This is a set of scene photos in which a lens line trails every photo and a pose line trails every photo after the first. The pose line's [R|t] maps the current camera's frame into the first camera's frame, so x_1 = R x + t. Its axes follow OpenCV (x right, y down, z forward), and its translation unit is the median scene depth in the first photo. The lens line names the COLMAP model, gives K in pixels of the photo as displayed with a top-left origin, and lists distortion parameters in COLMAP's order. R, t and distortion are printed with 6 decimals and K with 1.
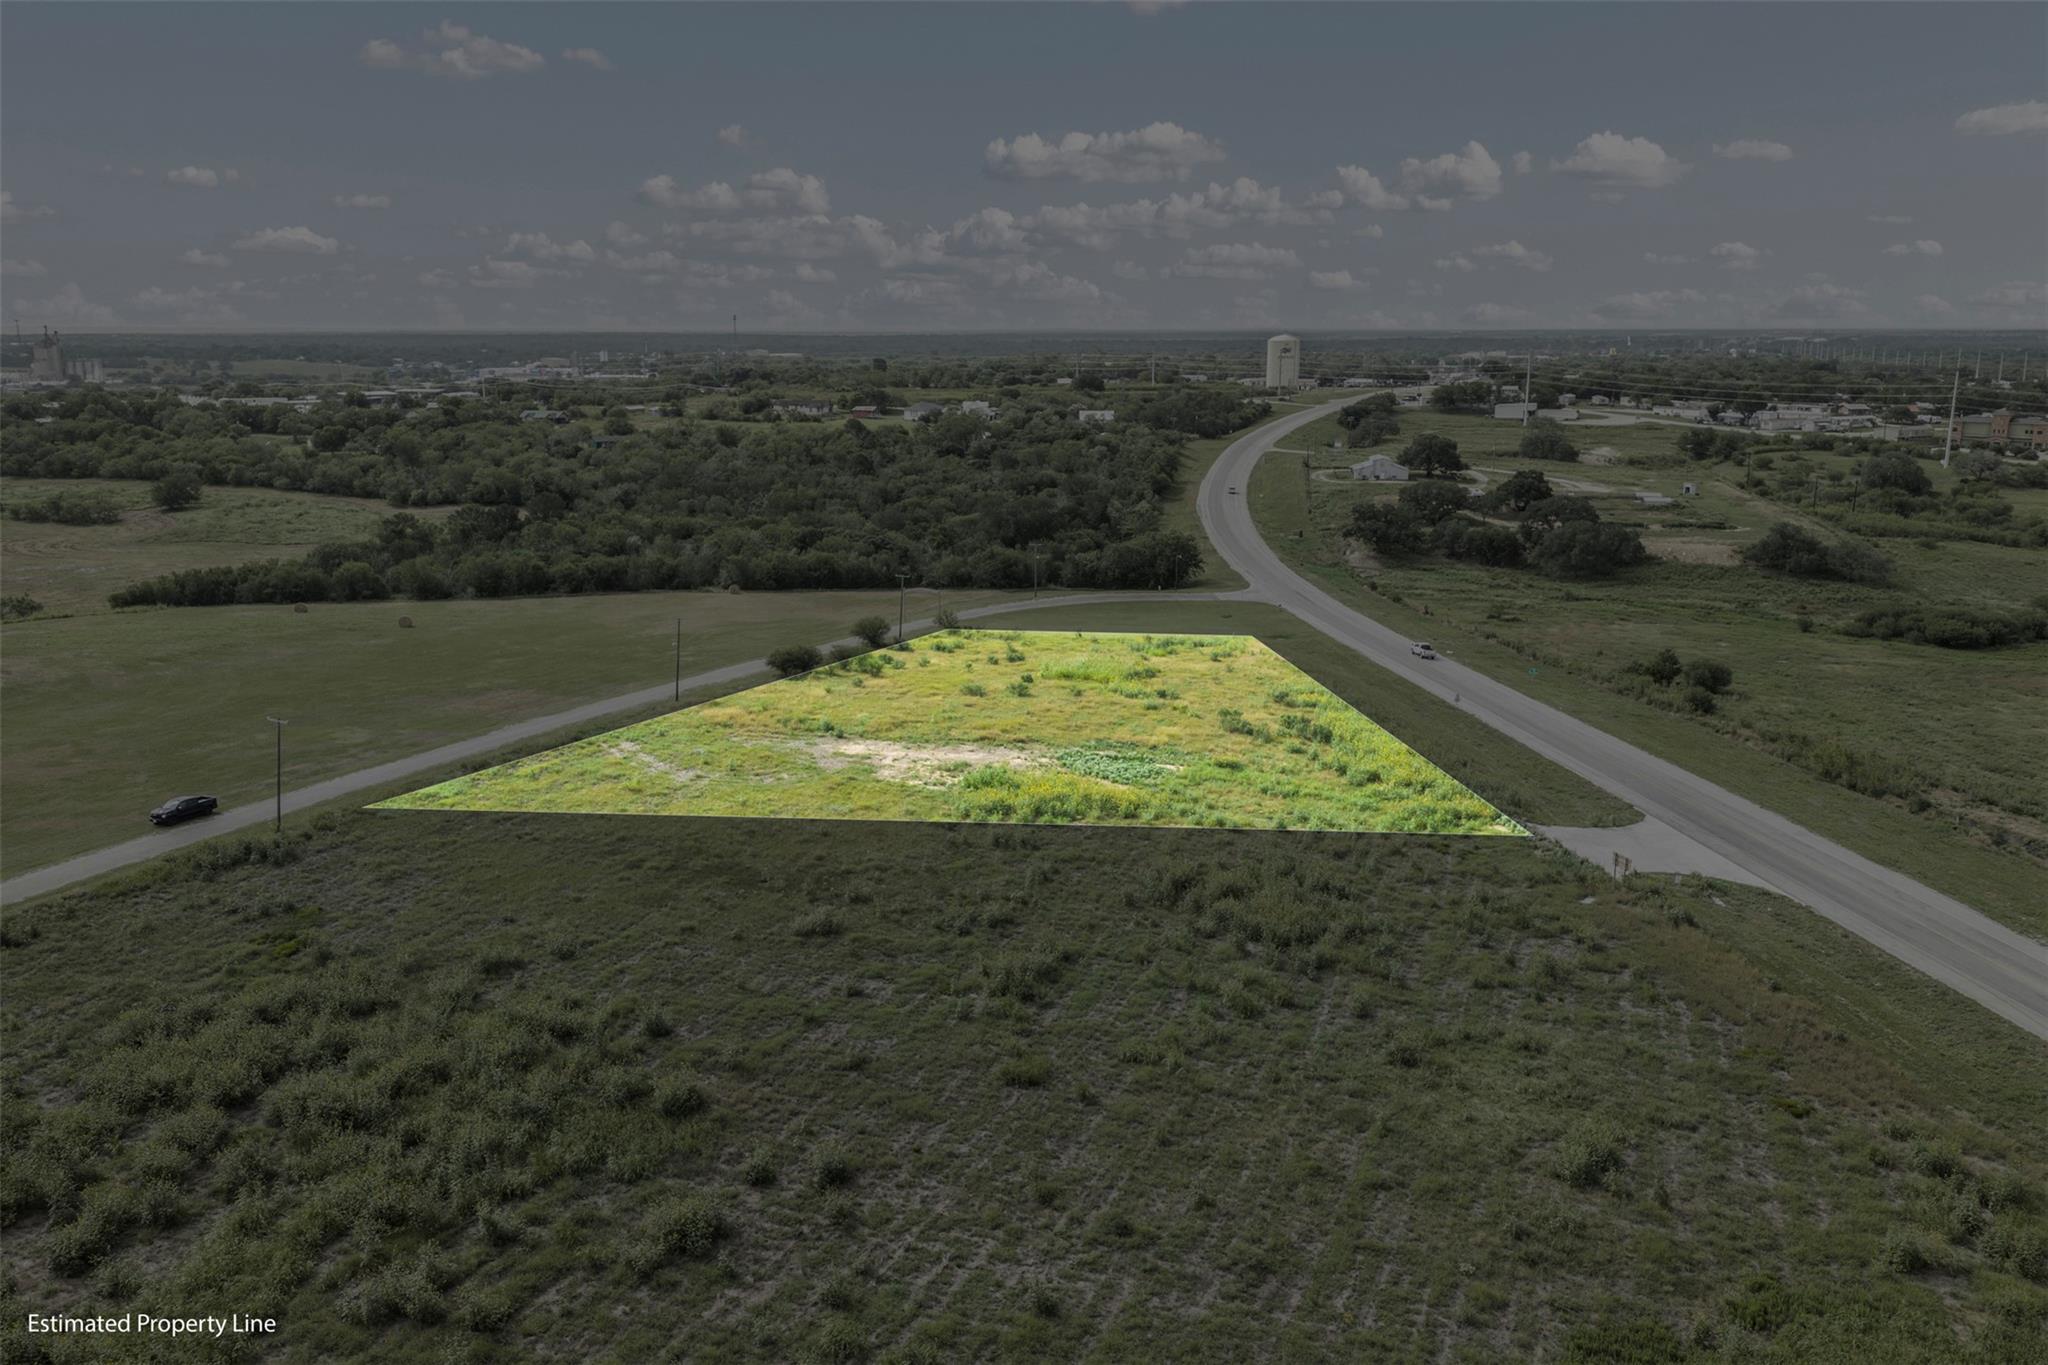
lens RADIAL K [[1649.2, 0, 1026.9], [0, 1649.2, 682.7], [0, 0, 1]] dist [0.007345, -0.013627]
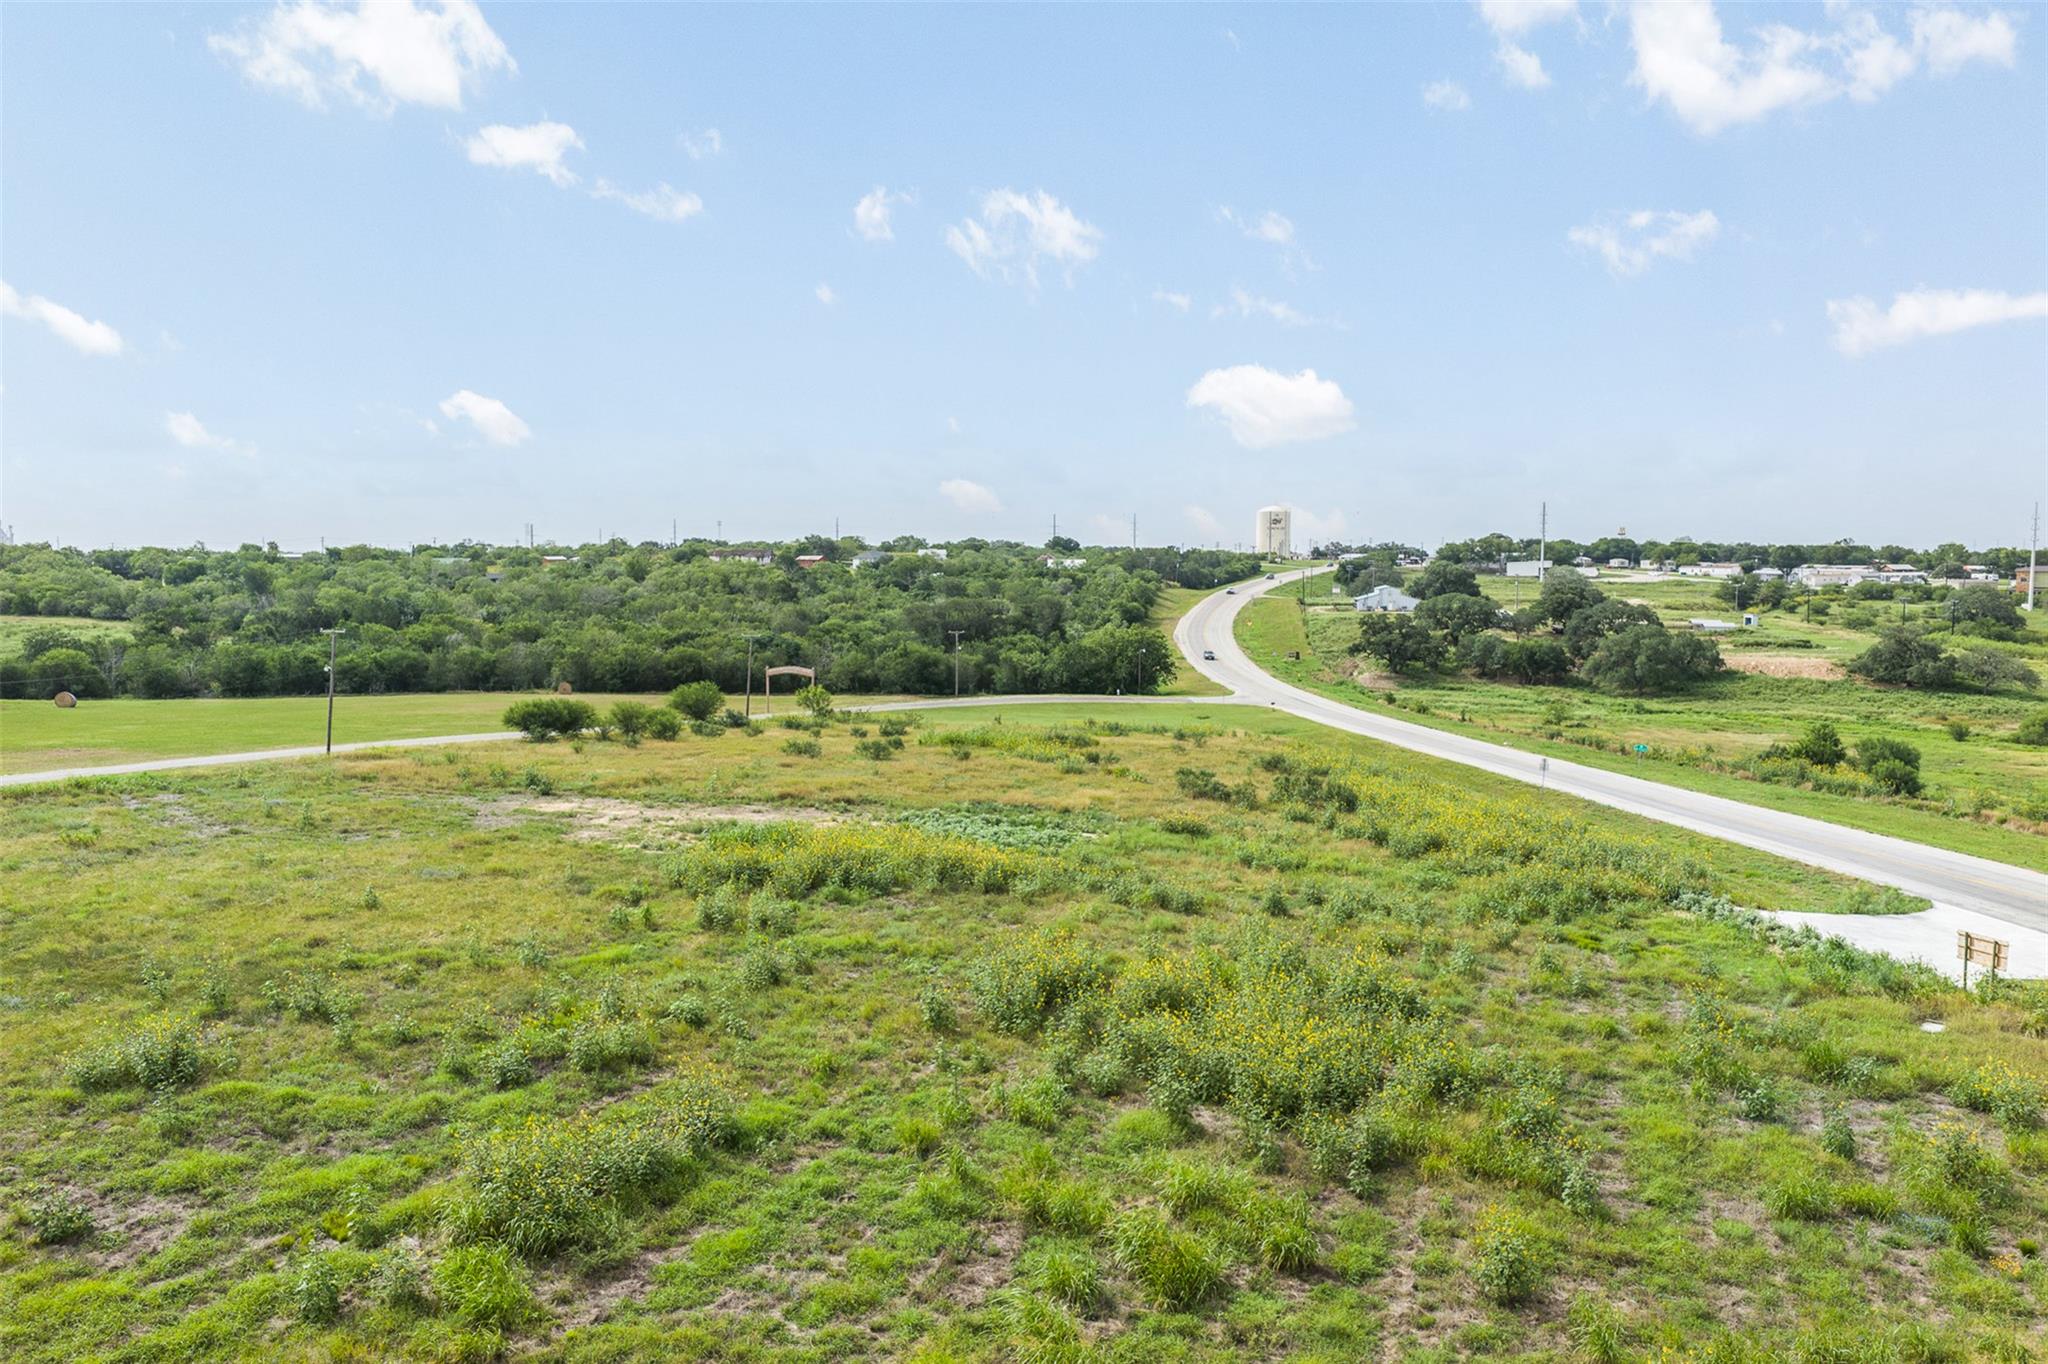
lens RADIAL K [[1649.2, 0, 1019.6], [0, 1649.2, 681.6], [0, 0, 1]] dist [0.007345, -0.013627]
pose [[0.999996, -0.001492, -0.002370, 0.064148], [0.001160, 0.990950, -0.134224, 0.076273], [0.002548, 0.134220, 0.990948, 0.408498]]
